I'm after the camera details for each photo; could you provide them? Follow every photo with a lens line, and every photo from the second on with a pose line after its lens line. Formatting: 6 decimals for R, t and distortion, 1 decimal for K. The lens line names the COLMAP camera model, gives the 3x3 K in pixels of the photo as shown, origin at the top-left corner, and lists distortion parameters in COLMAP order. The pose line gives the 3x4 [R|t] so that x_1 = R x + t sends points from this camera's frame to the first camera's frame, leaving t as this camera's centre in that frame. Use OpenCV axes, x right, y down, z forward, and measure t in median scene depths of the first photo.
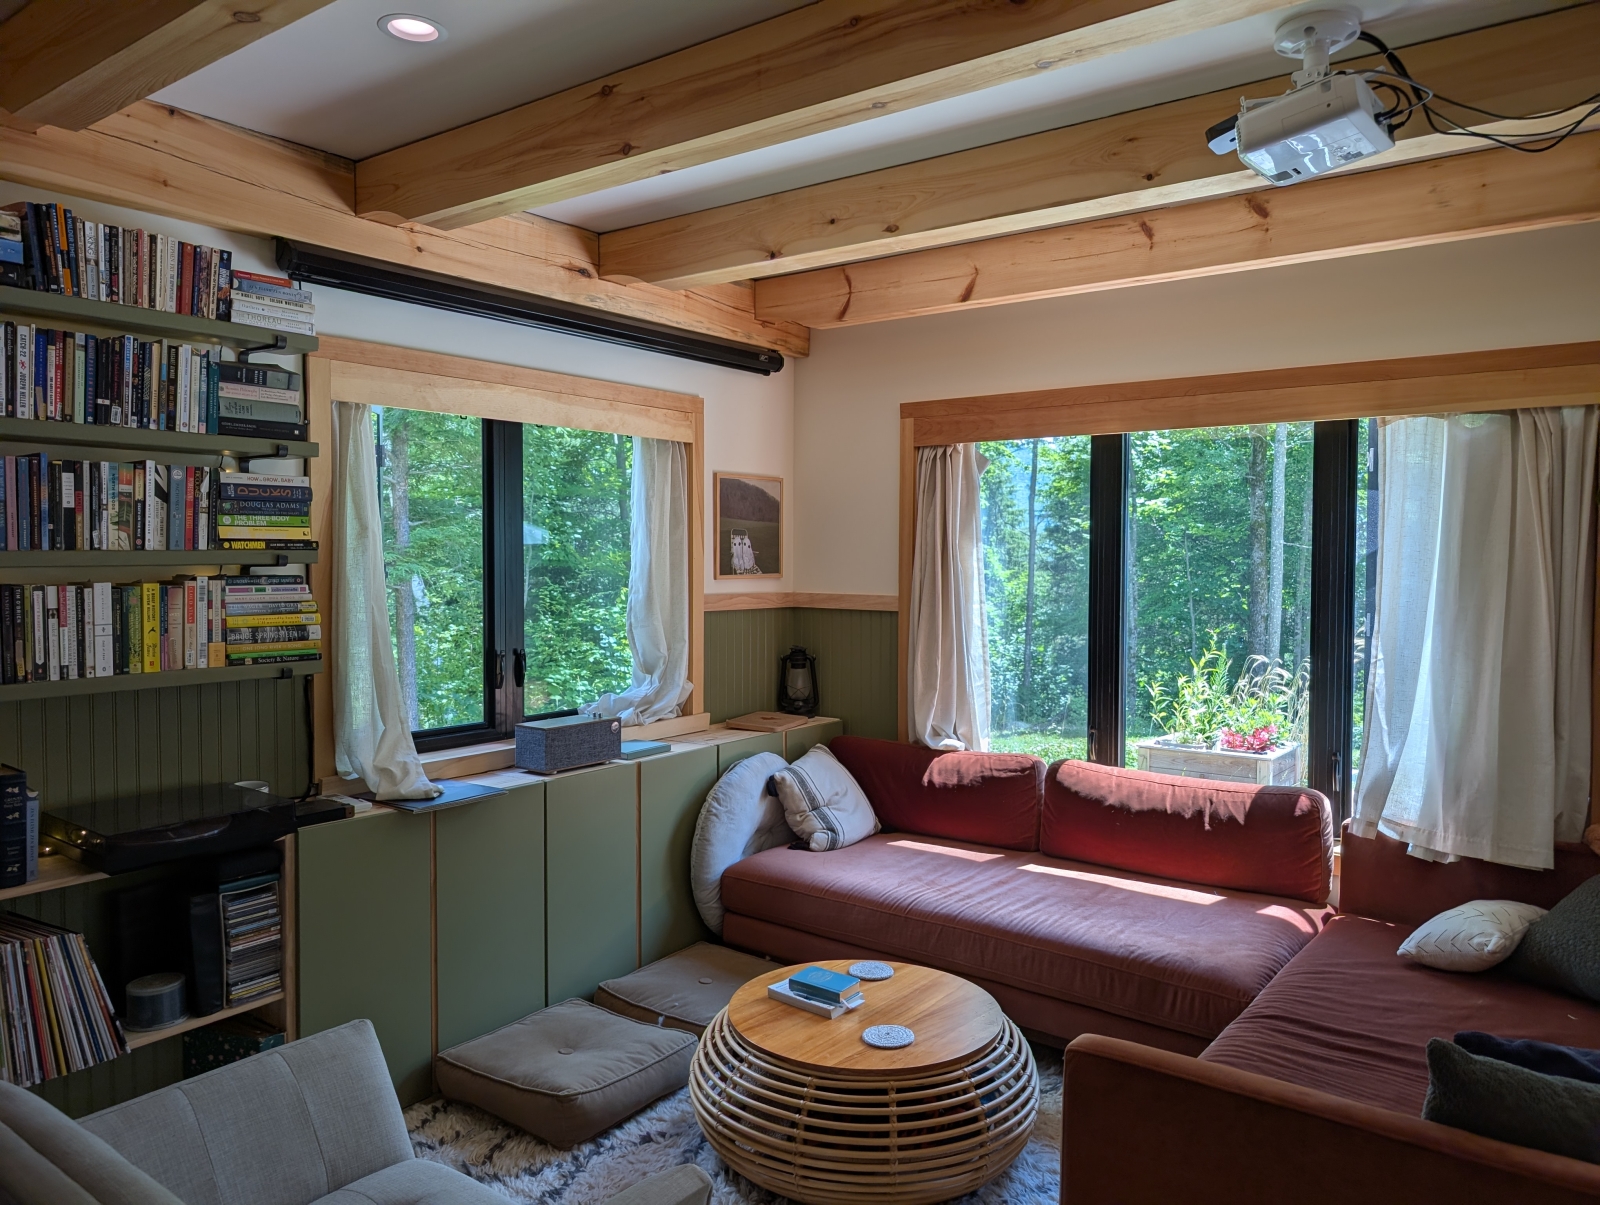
lens RADIAL K [[1153.9, 0, 800.5], [0, 1153.9, 598.4], [0, 0, 1]] dist [0.002983, 0.000293]
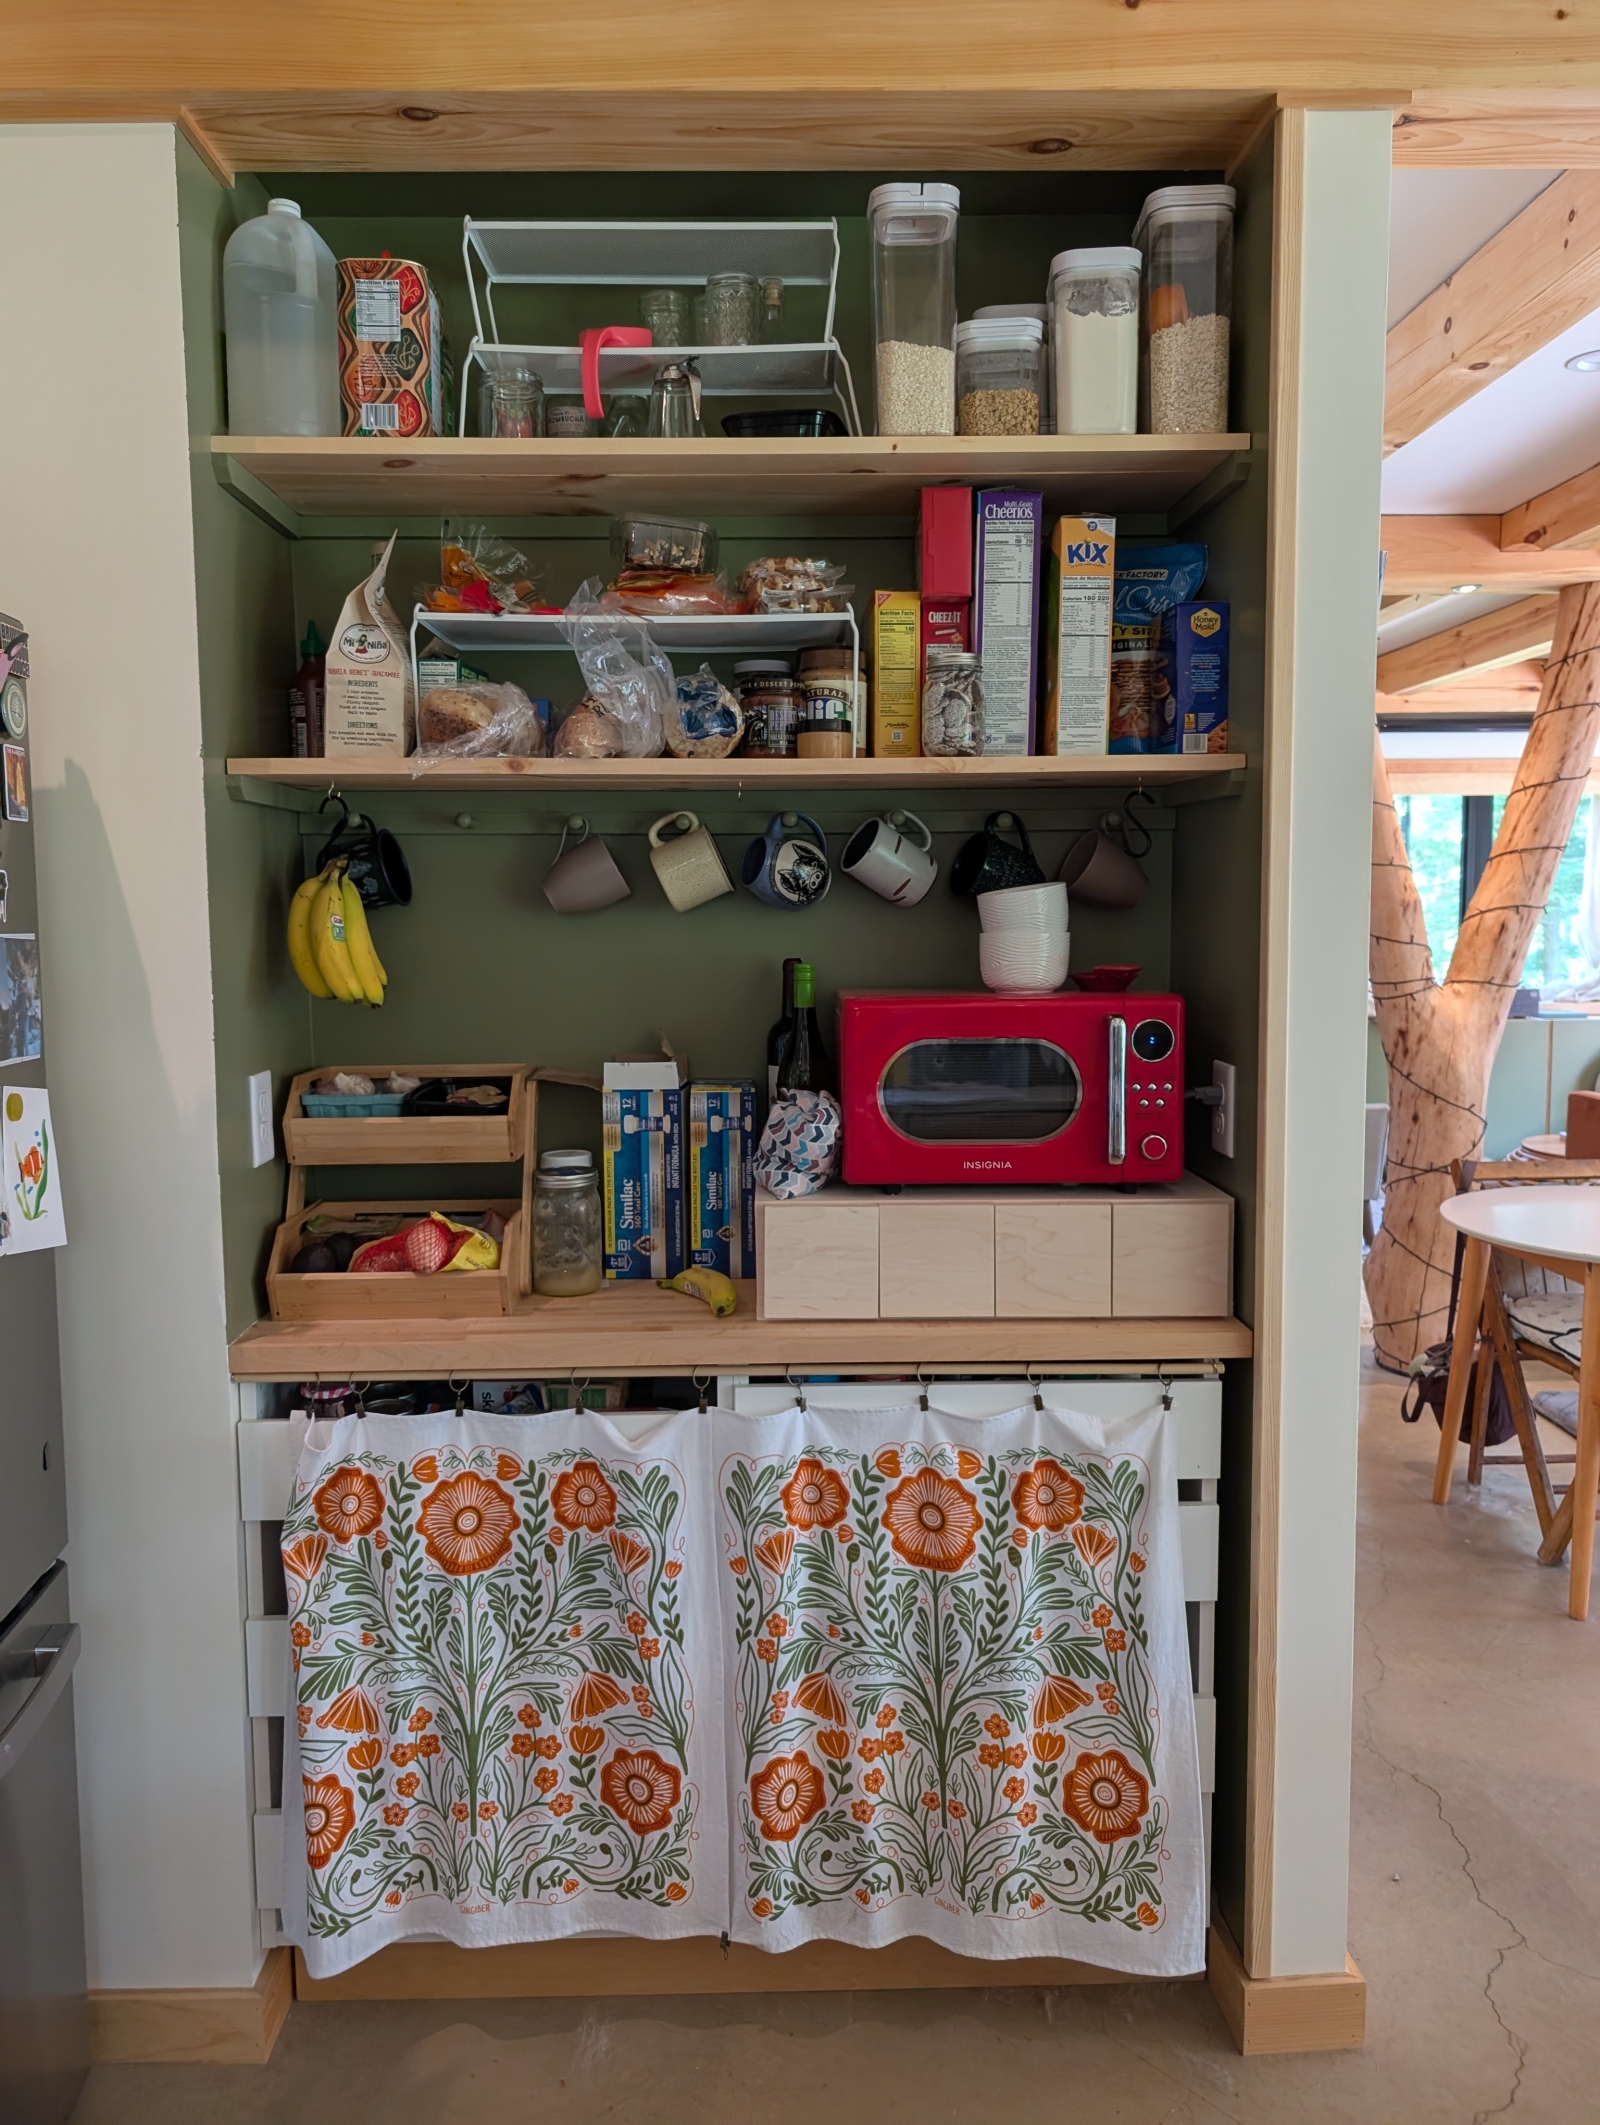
lens RADIAL K [[1532.5, 0, 797.7], [0, 1532.5, 1060.3], [0, 0, 1]] dist [0.002983, 0.000293]
pose [[0.622655, 0.063945, -0.779880, 1.141521], [-0.015246, 0.997458, 0.069613, 0.101653], [0.782348, -0.031455, 0.622047, -1.414551]]
